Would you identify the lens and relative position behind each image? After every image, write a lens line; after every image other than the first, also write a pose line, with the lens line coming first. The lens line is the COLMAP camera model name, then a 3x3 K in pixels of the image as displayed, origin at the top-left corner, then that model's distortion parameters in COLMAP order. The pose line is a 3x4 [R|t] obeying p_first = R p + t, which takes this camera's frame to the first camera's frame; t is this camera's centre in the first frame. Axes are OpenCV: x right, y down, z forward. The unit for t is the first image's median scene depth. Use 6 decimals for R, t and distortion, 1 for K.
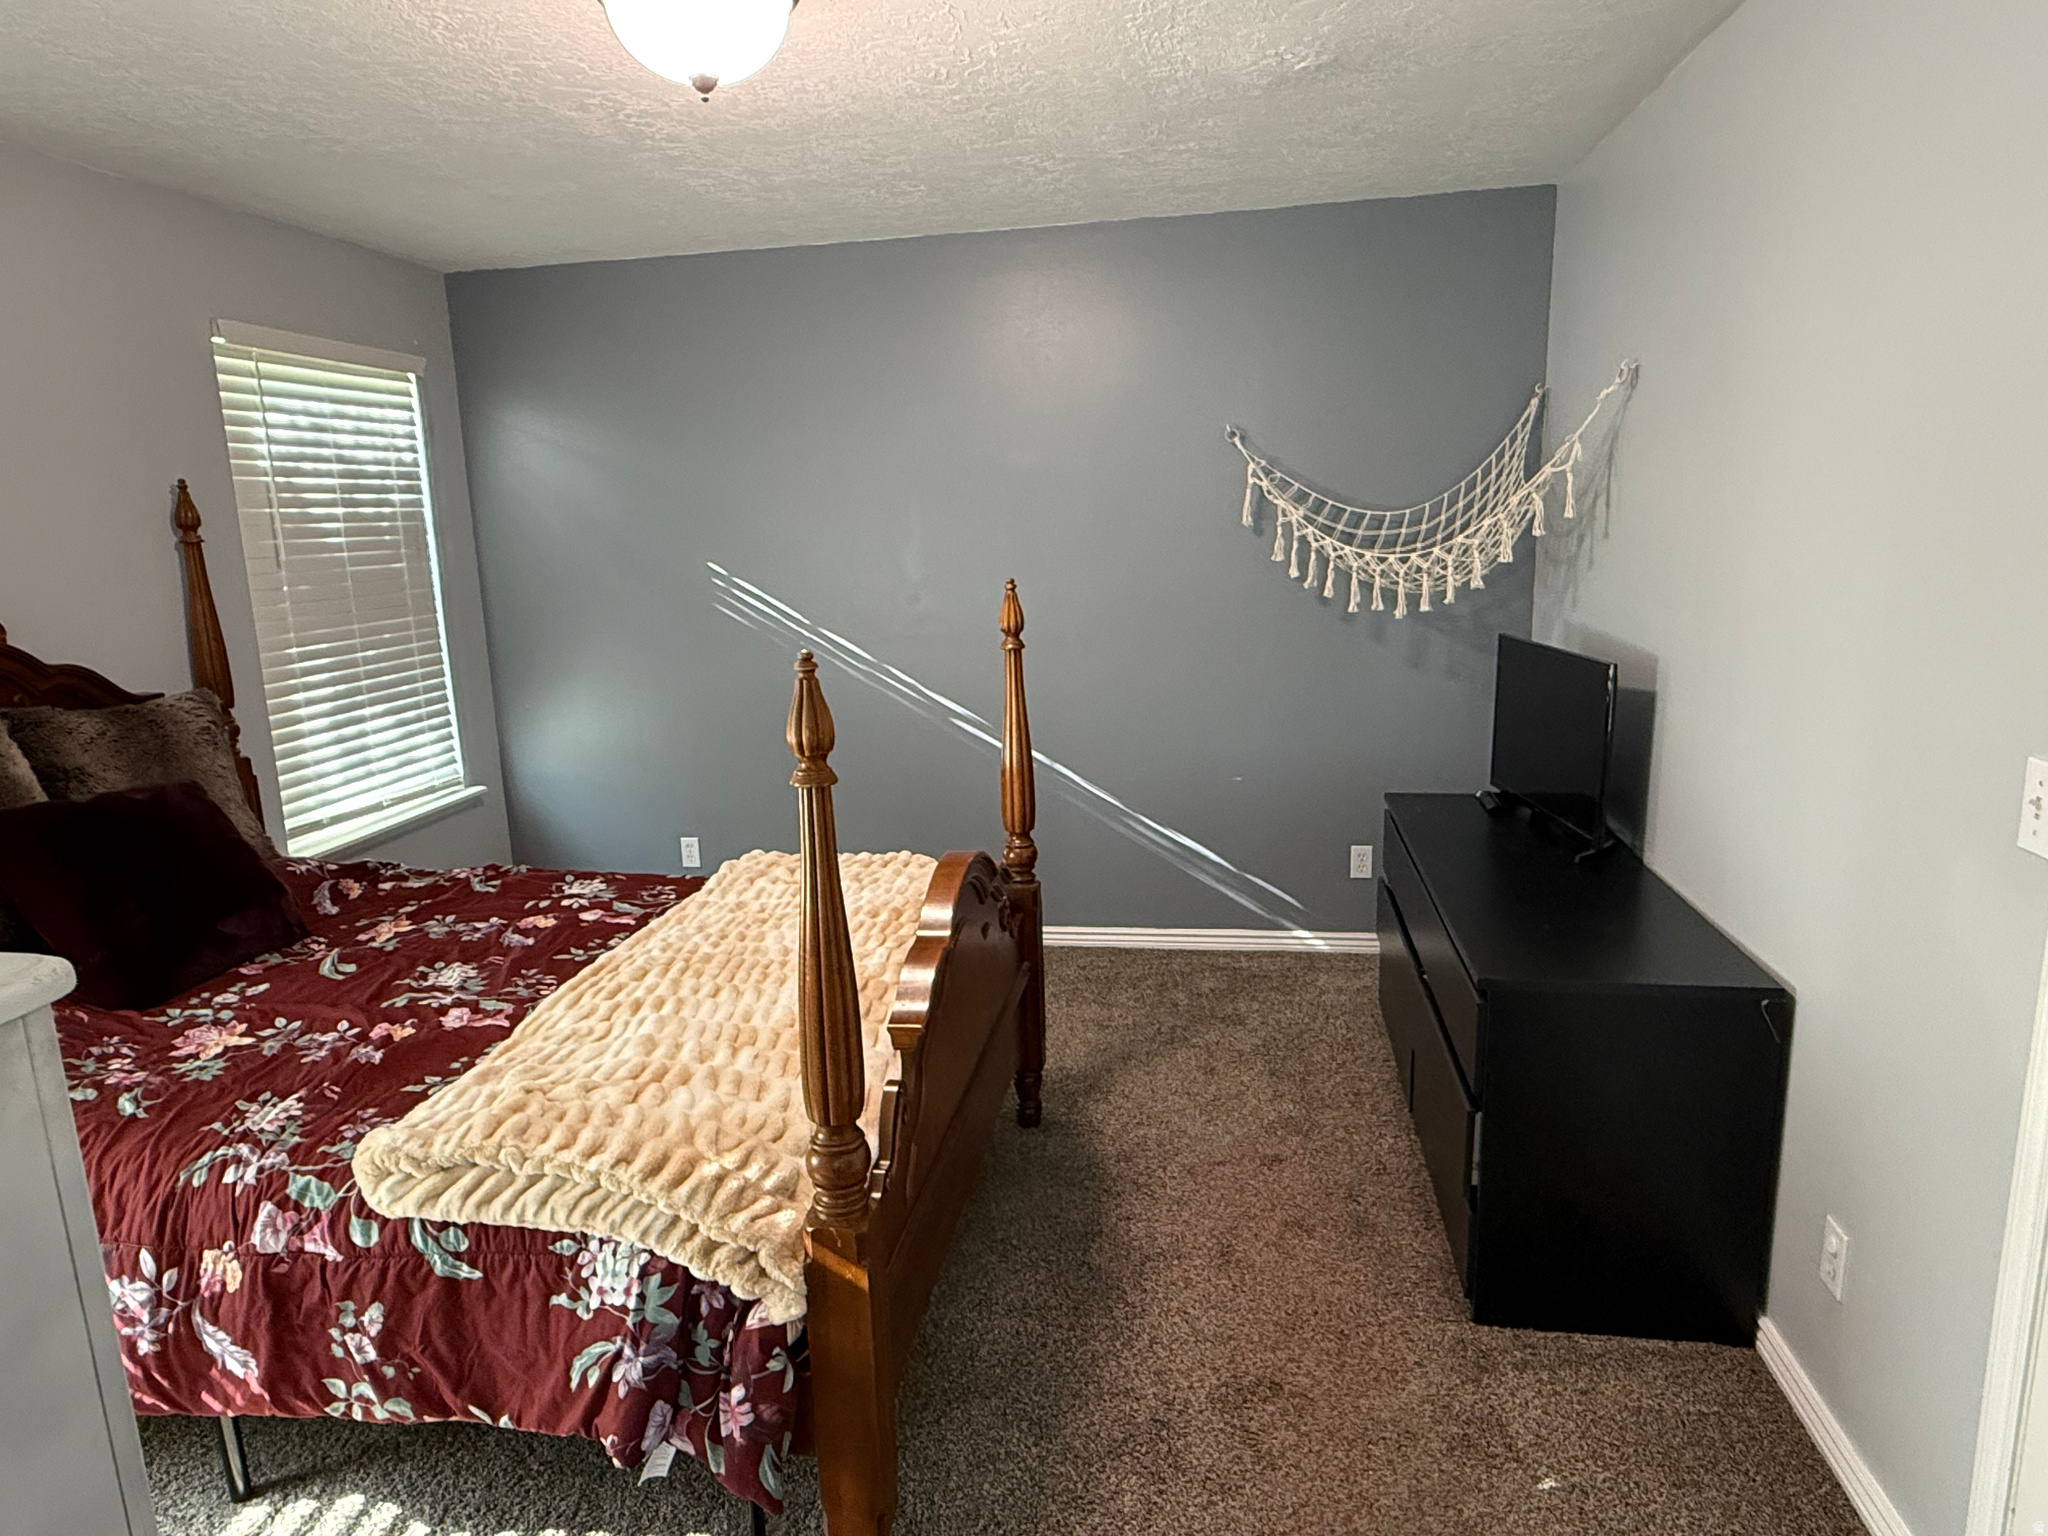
lens RADIAL K [[1307.6, 0, 1024.0], [0, 1307.6, 768.0], [0, 0, 1]] dist [-0.002731, -0.000316]
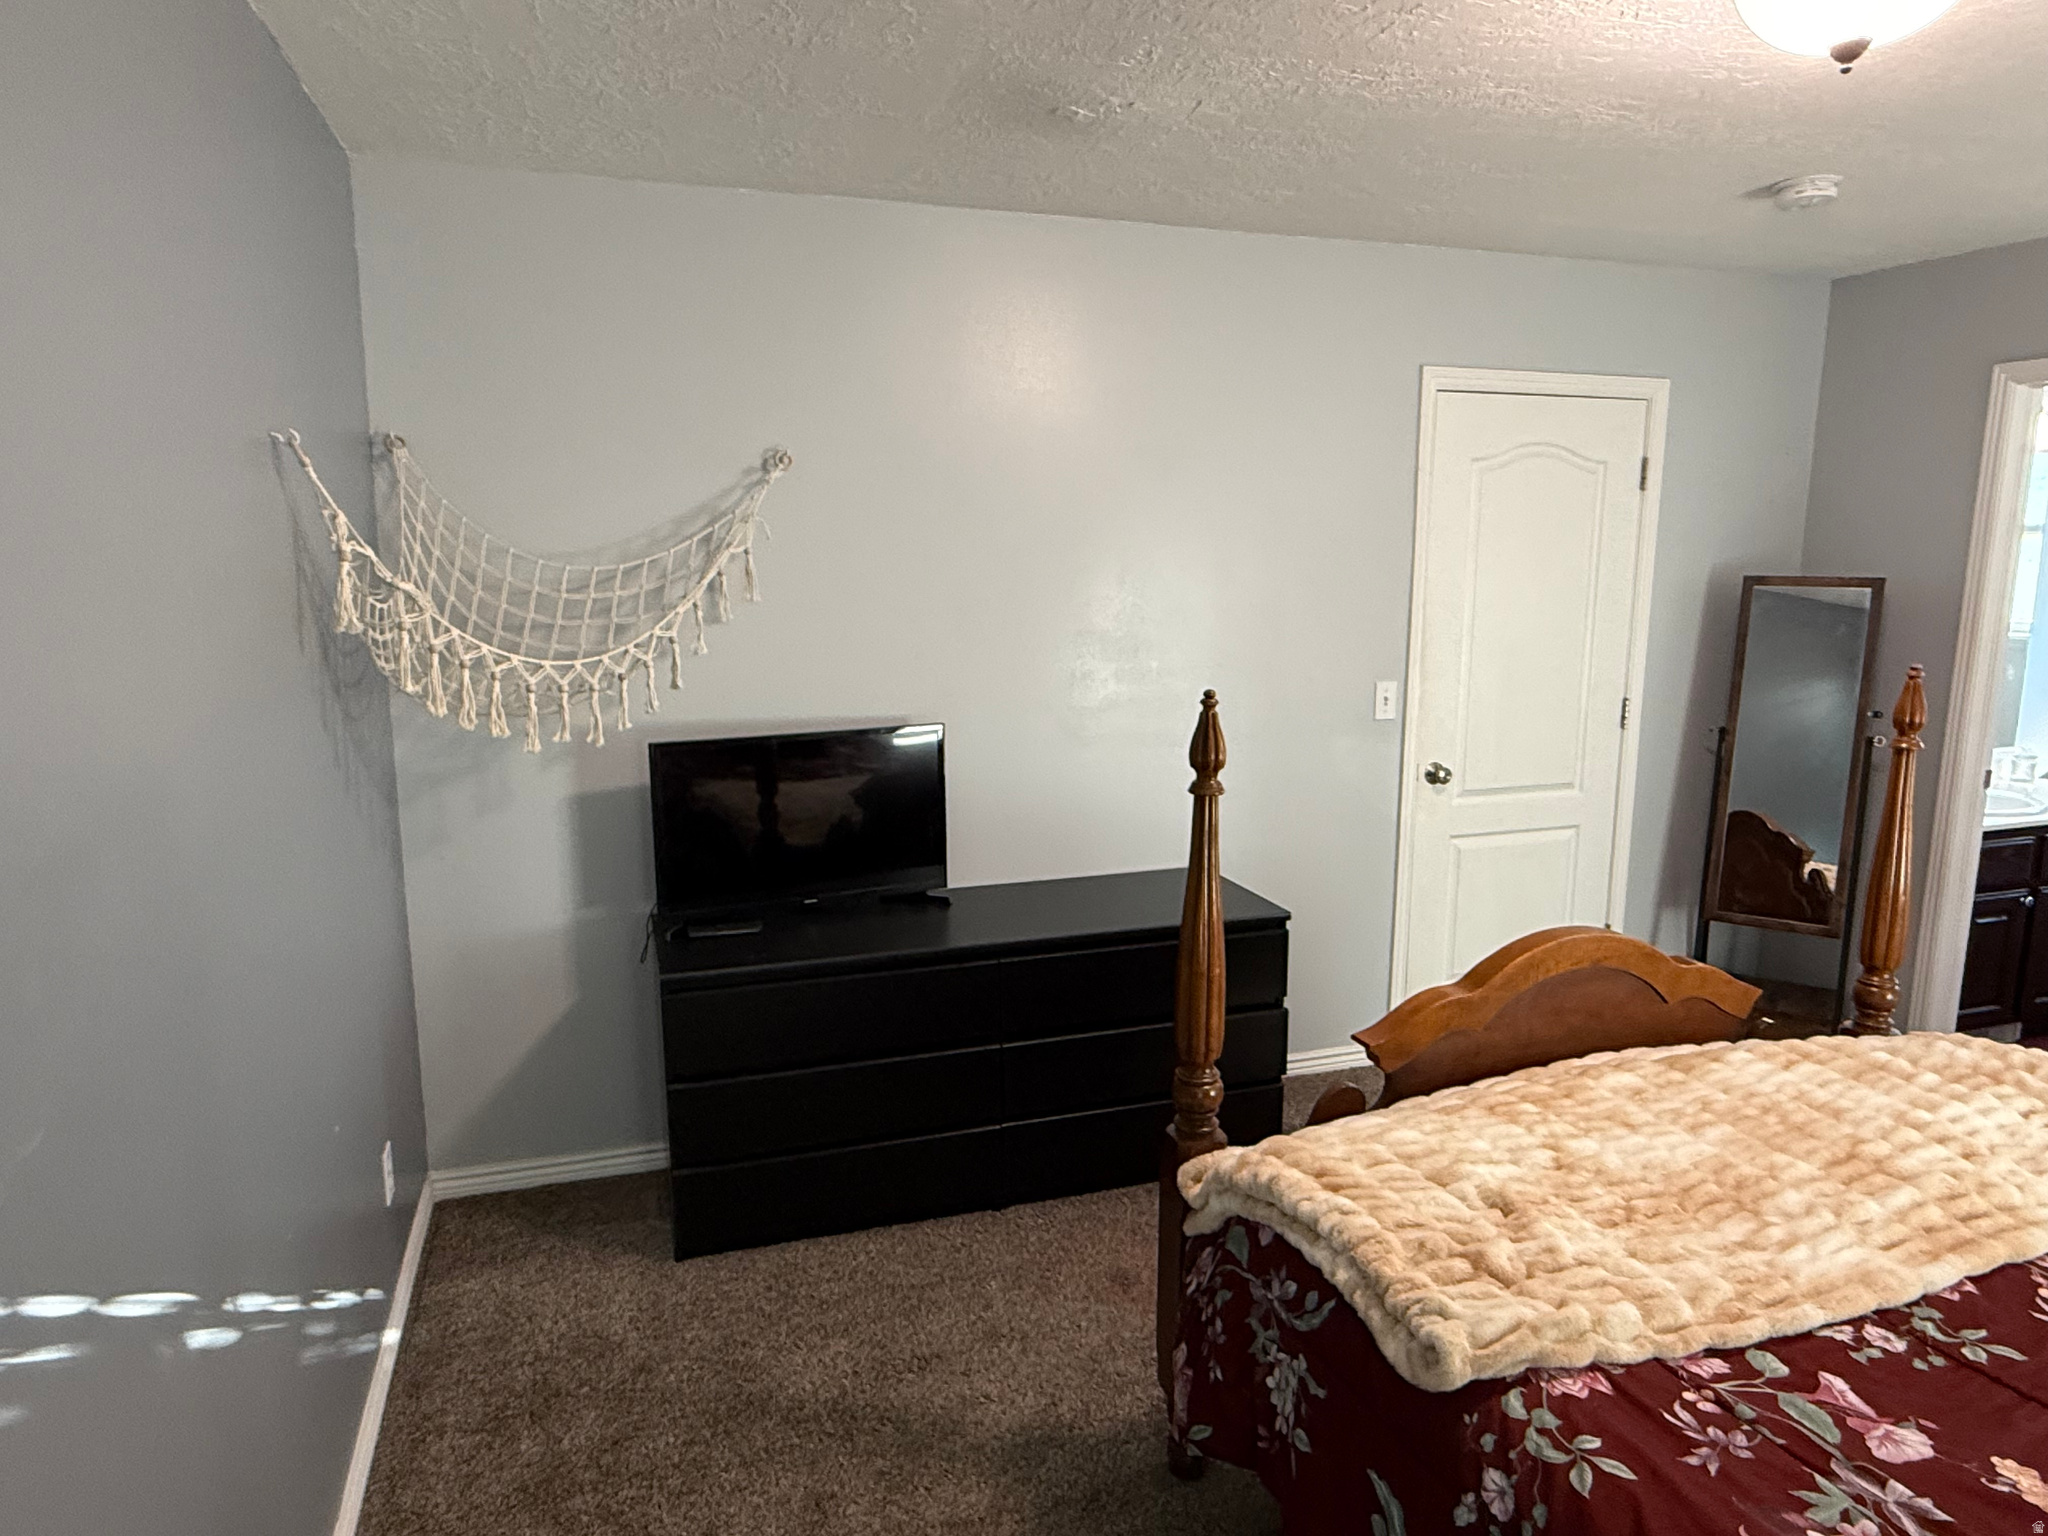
lens RADIAL K [[1250.0, 0, 1024.0], [0, 1250.0, 768.0], [0, 0, 1]] dist [-0.001310, -0.001806]
pose [[-0.442425, -0.126409, 0.887852, -0.688202], [0.188565, 0.954772, 0.229901, -0.346247], [-0.876757, 0.269132, -0.398579, 1.709996]]
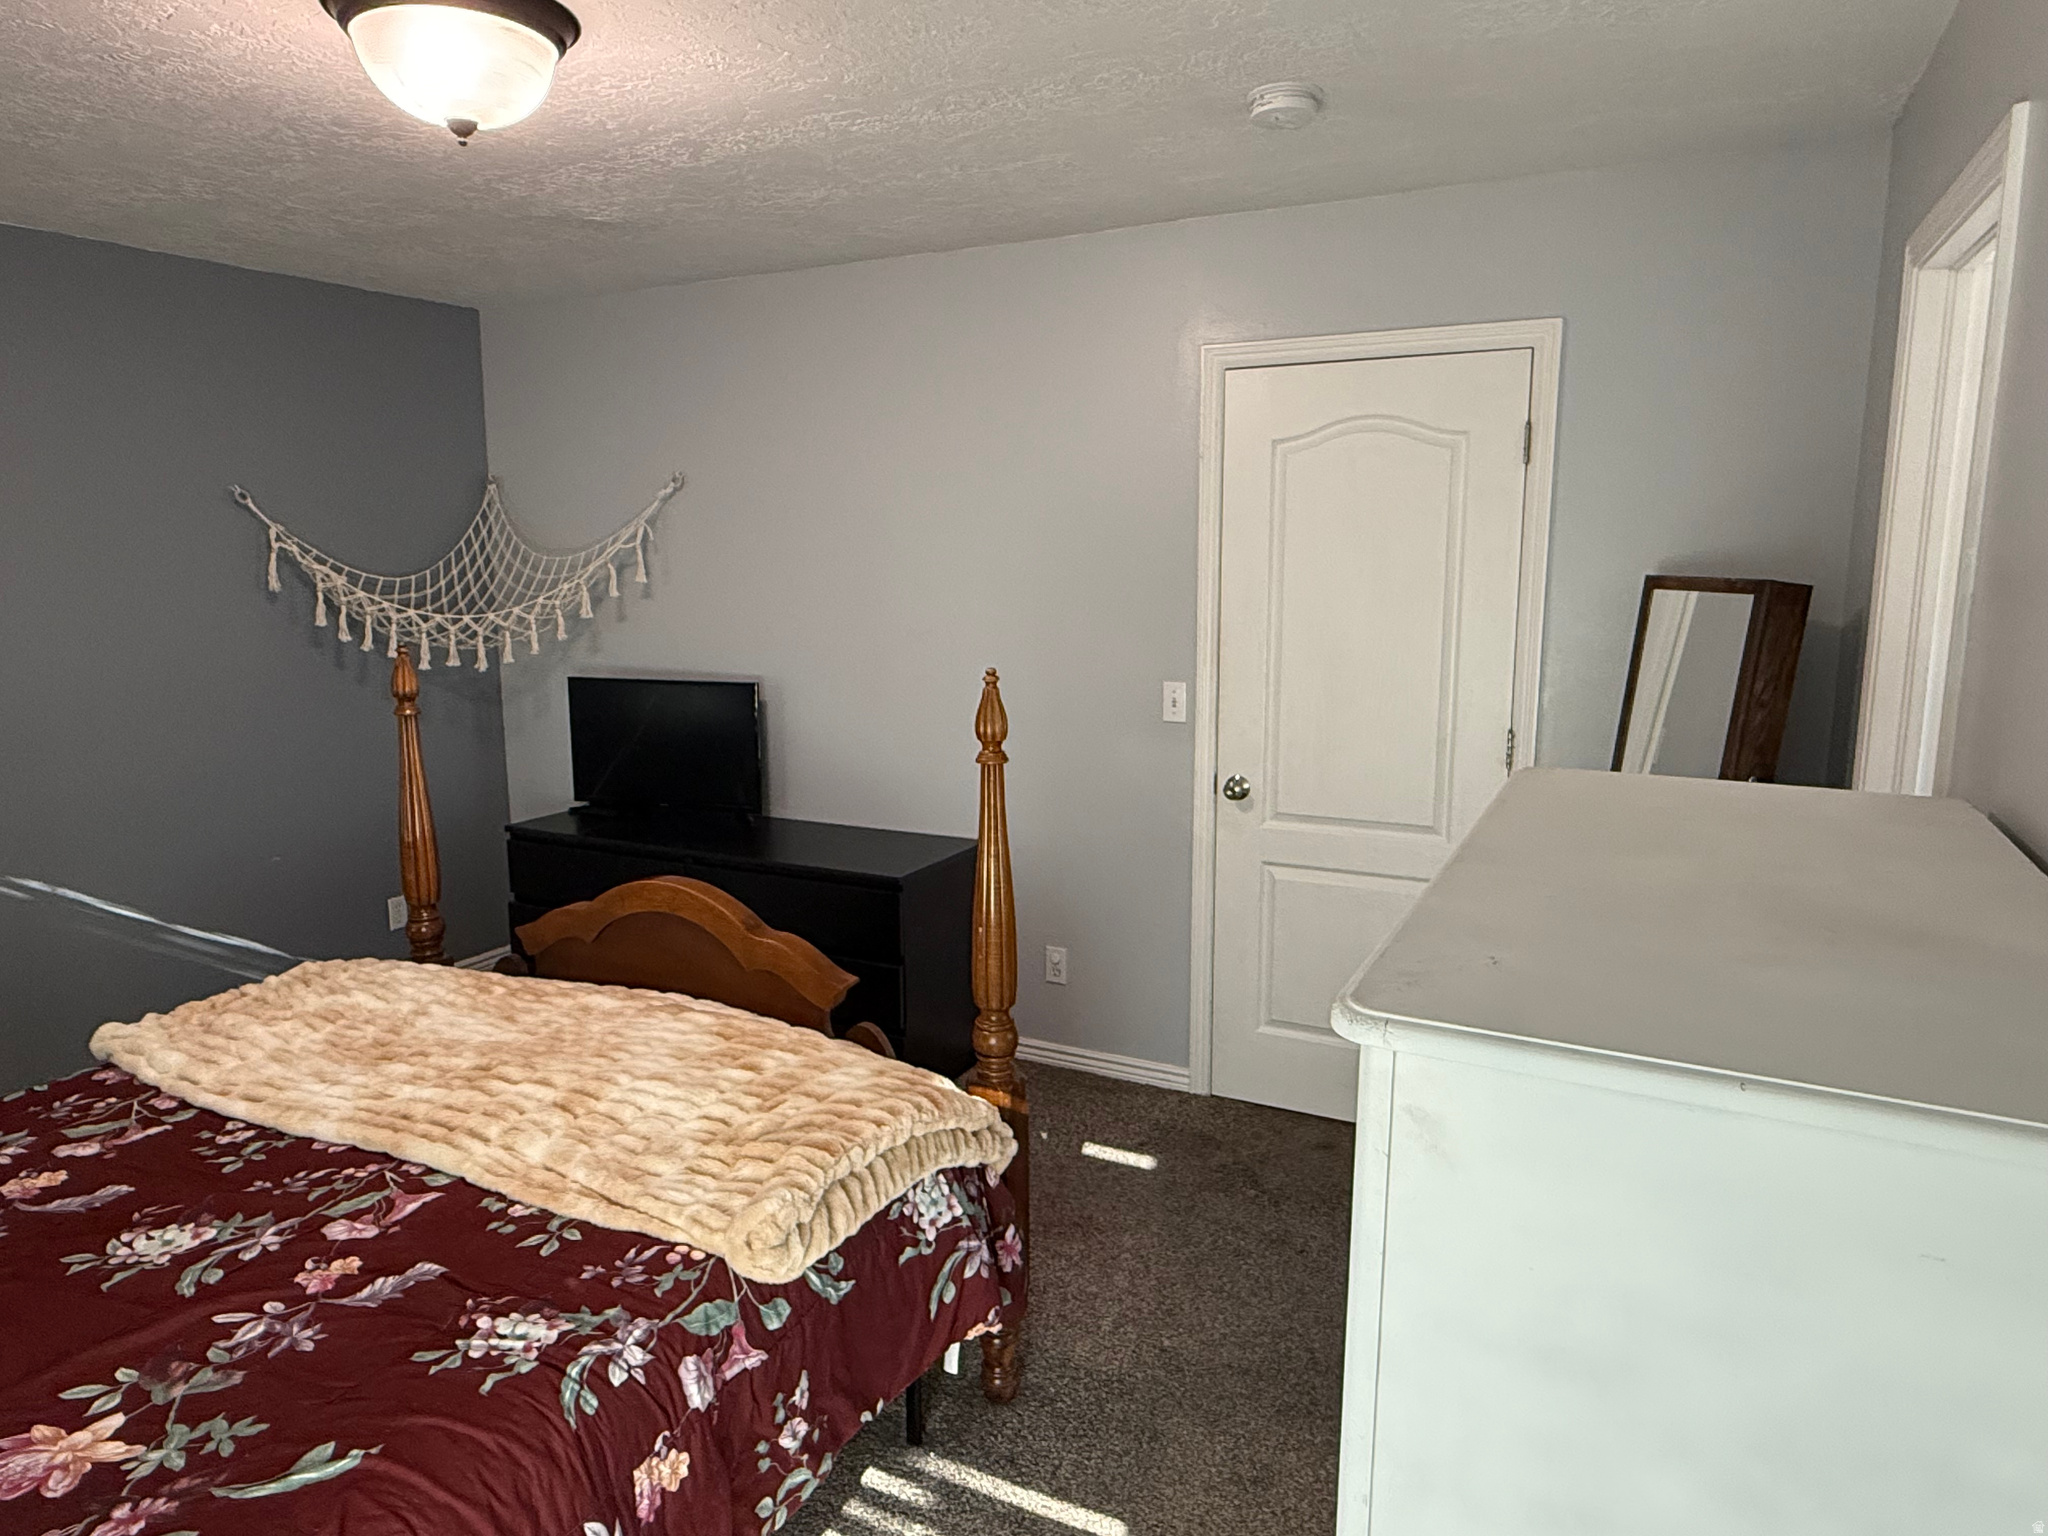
lens RADIAL K [[1250.0, 0, 1024.0], [0, 1250.0, 768.0], [0, 0, 1]] dist [-0.001310, -0.001806]
pose [[0.310892, -0.139268, 0.940186, -0.946572], [0.181956, 0.979631, 0.084943, -0.062793], [-0.932865, 0.144665, 0.329900, 0.351245]]
